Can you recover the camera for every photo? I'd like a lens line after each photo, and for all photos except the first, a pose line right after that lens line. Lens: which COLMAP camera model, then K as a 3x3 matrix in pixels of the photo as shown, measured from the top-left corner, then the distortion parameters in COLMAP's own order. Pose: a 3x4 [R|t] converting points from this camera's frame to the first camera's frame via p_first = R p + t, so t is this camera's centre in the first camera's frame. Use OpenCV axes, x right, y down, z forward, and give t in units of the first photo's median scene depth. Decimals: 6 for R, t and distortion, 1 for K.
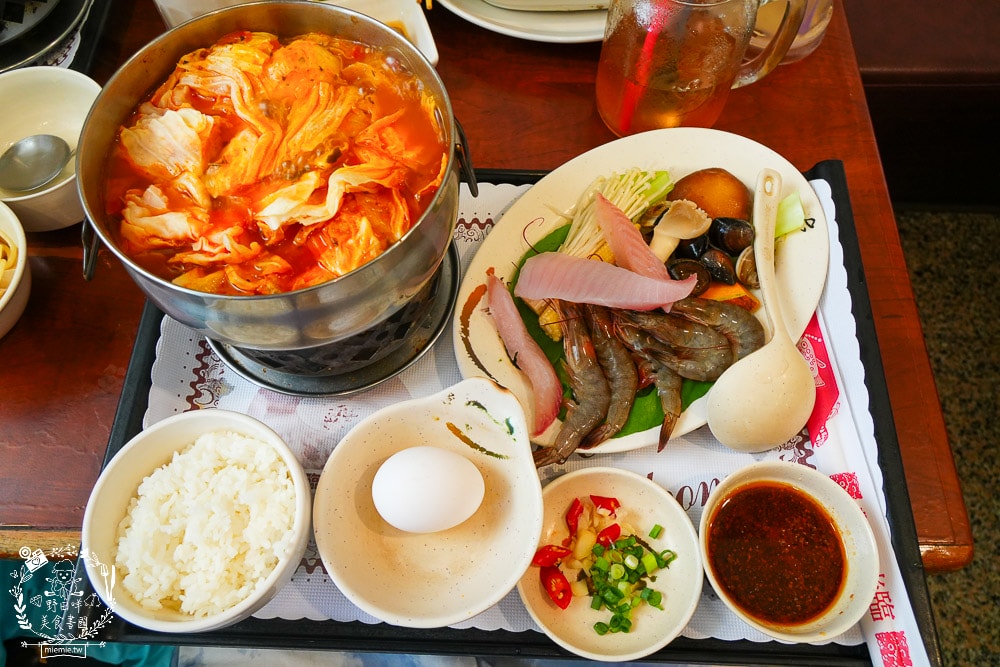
lens RADIAL K [[732.5, 0, 505.5], [0, 732.5, 331.3], [0, 0, 1]] dist [-0.007879, 0.015241]
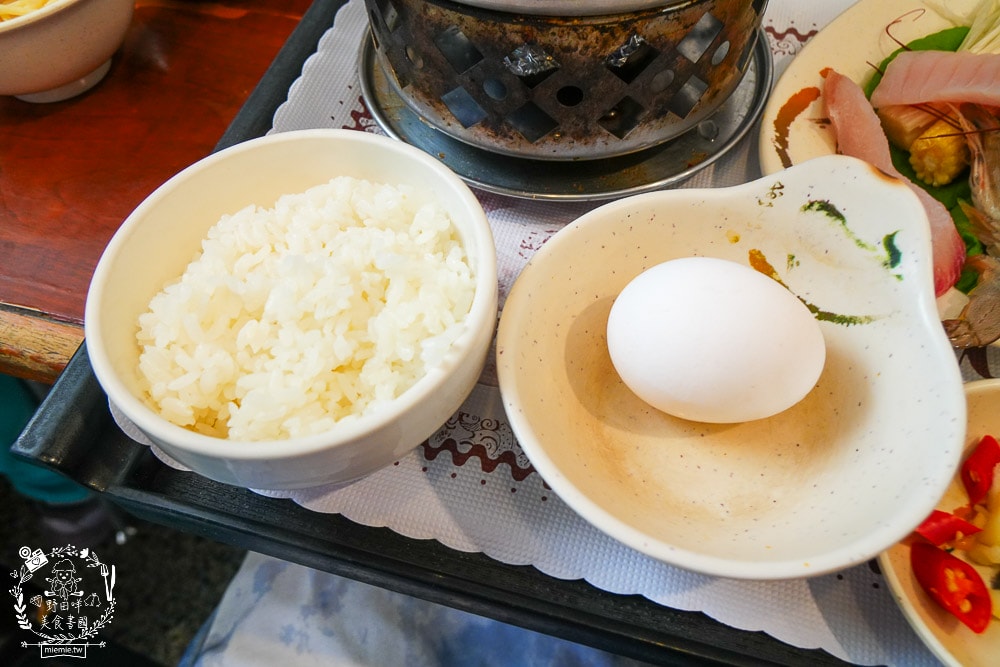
lens RADIAL K [[775.5, 0, 505.0], [0, 775.5, 333.9], [0, 0, 1]] dist [0.006234, -0.004678]
pose [[0.969510, 0.170765, -0.175757, -0.162052], [-0.194889, 0.972096, -0.130564, 0.331031], [0.148556, 0.160837, 0.975737, 0.465162]]
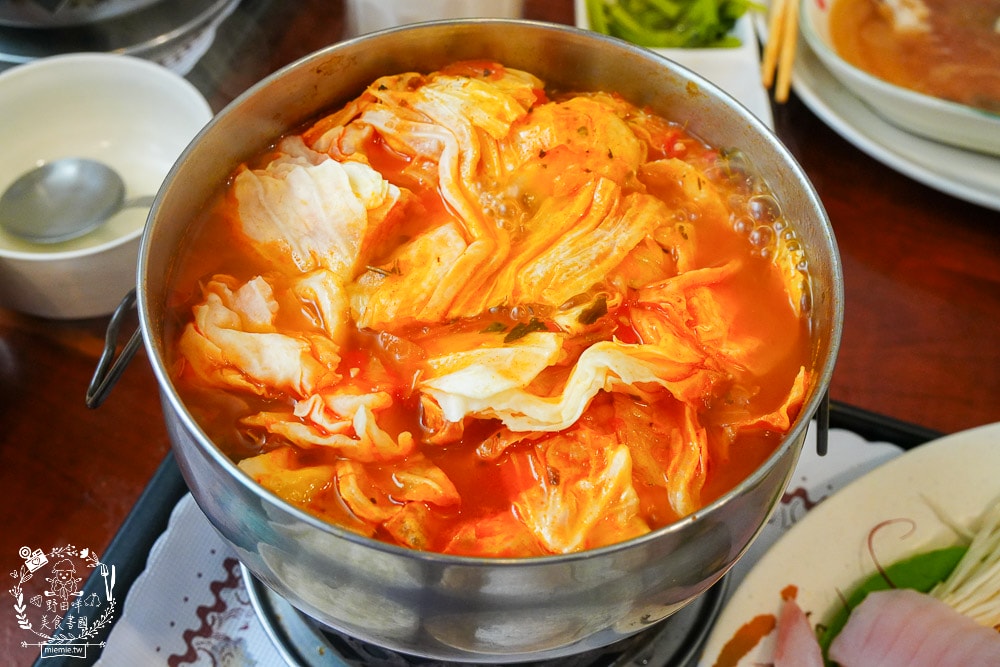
lens RADIAL K [[1207.4, 0, 500.8], [0, 1207.4, 330.4], [0, 0, 1]] dist [0.002471, 0.000000]
pose [[0.946478, 0.264977, -0.184299, -0.130856], [-0.298319, 0.936153, -0.186075, -0.046310], [0.123226, 0.231095, 0.965096, 0.155542]]
